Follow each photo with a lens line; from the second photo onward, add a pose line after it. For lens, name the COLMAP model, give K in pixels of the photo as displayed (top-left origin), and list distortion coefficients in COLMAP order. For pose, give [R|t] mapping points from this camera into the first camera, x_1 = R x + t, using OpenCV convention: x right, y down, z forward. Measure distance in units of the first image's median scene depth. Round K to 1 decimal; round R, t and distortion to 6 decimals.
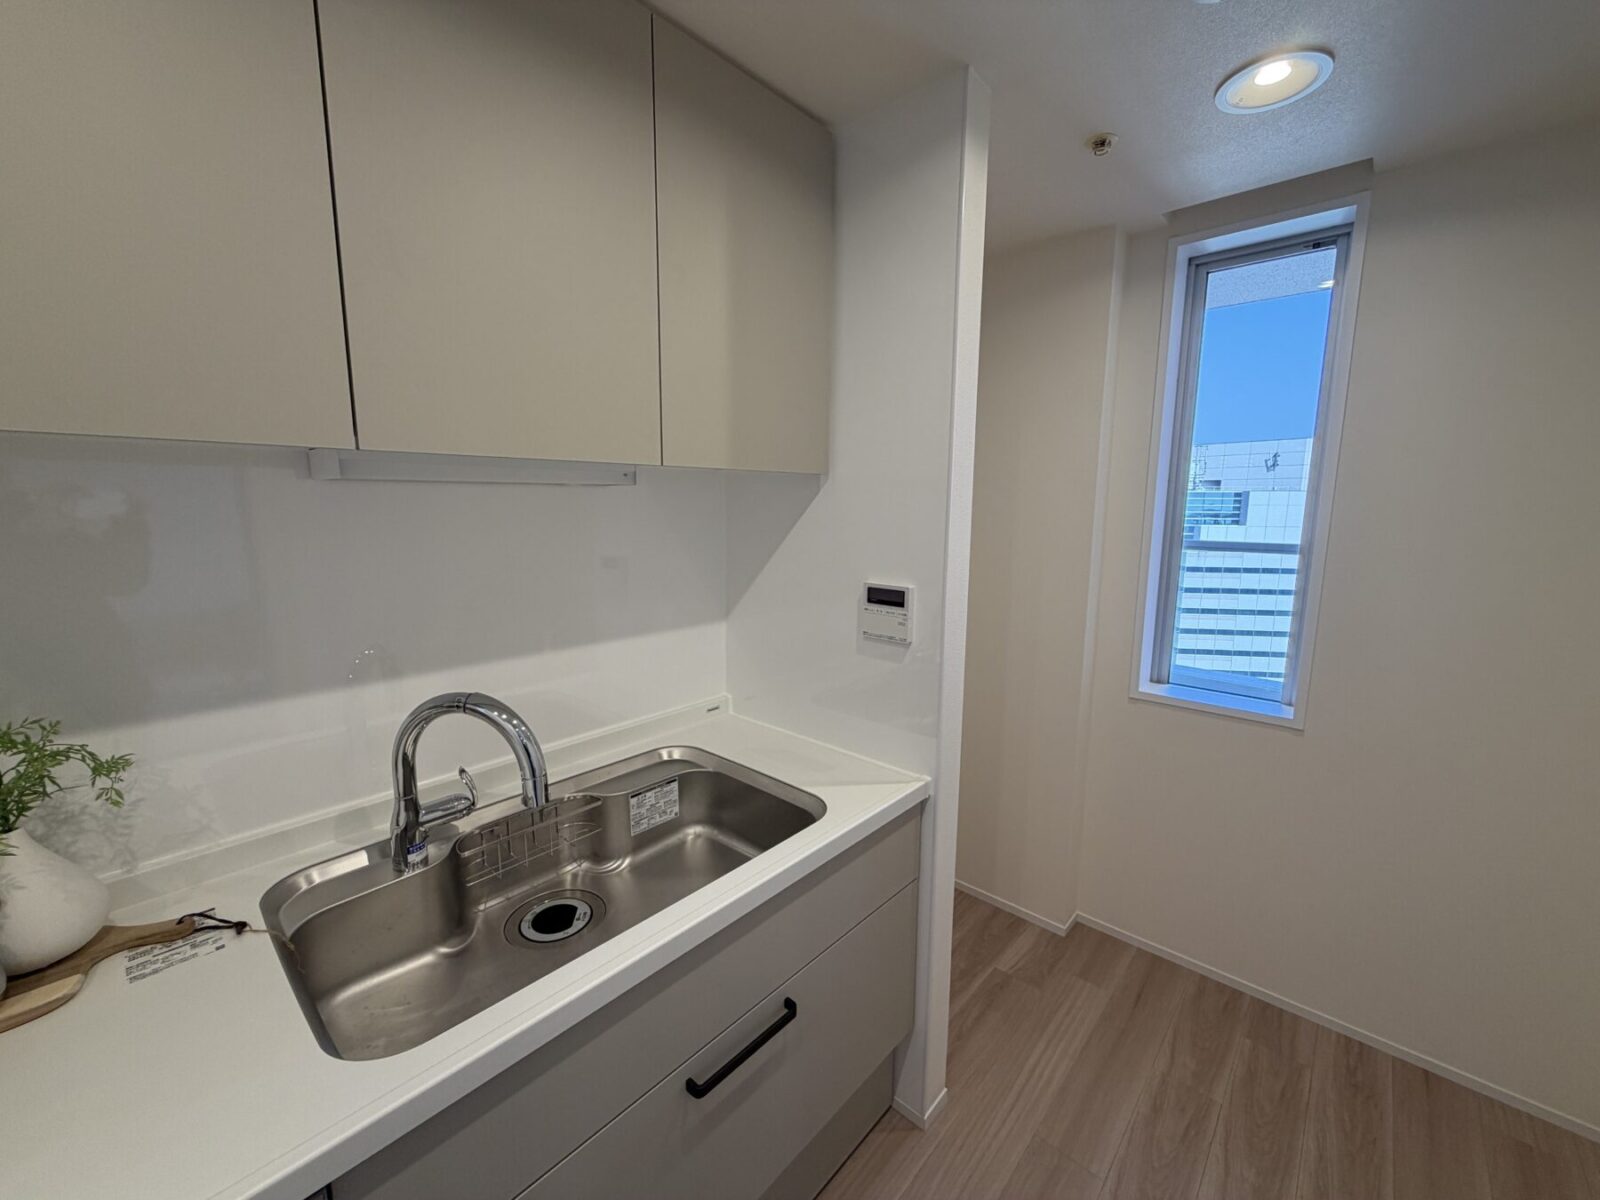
lens RADIAL K [[640.7, 0, 794.5], [0, 640.7, 604.9], [0, 0, 1]] dist [-0.000102, 0.001703]
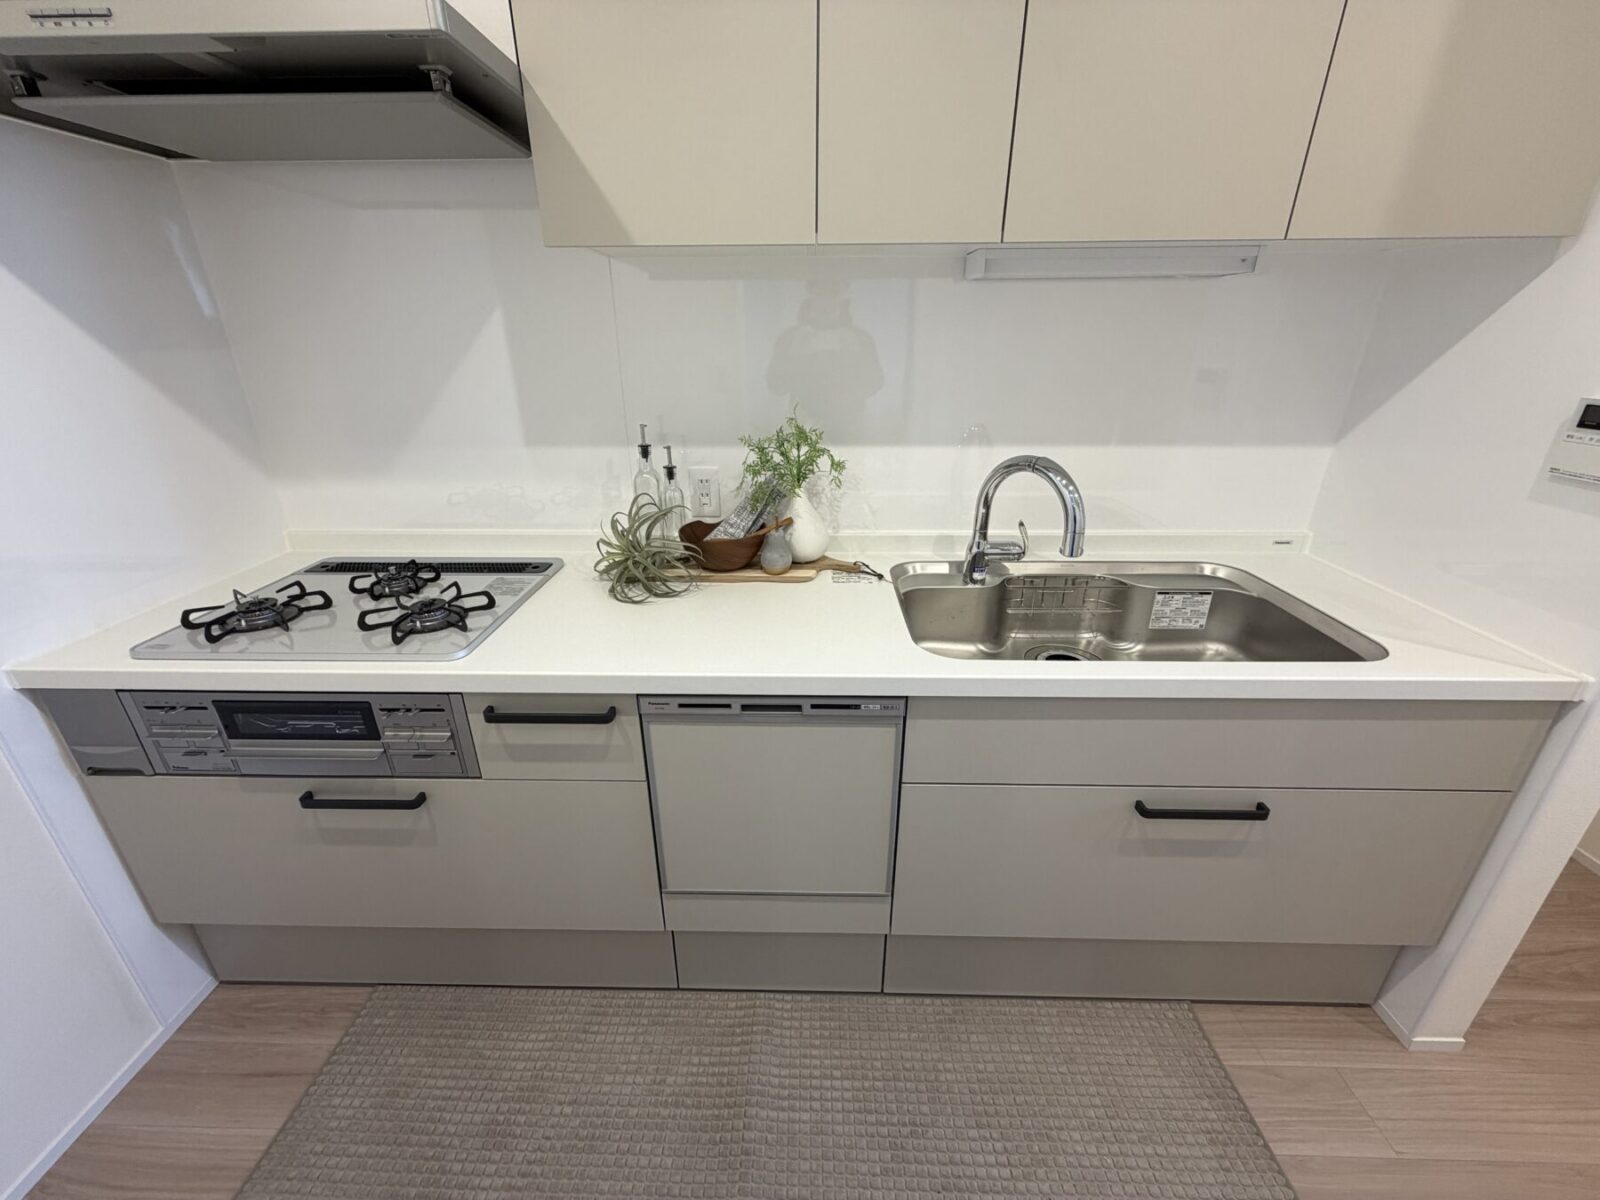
lens RADIAL K [[640.7, 0, 793.2], [0, 640.7, 594.3], [0, 0, 1]] dist [-0.000102, 0.001703]
pose [[0.656524, 0.283204, -0.699122, 0.102863], [-0.113951, 0.953443, 0.279218, 0.081022], [0.745648, -0.103647, 0.658229, -0.174334]]
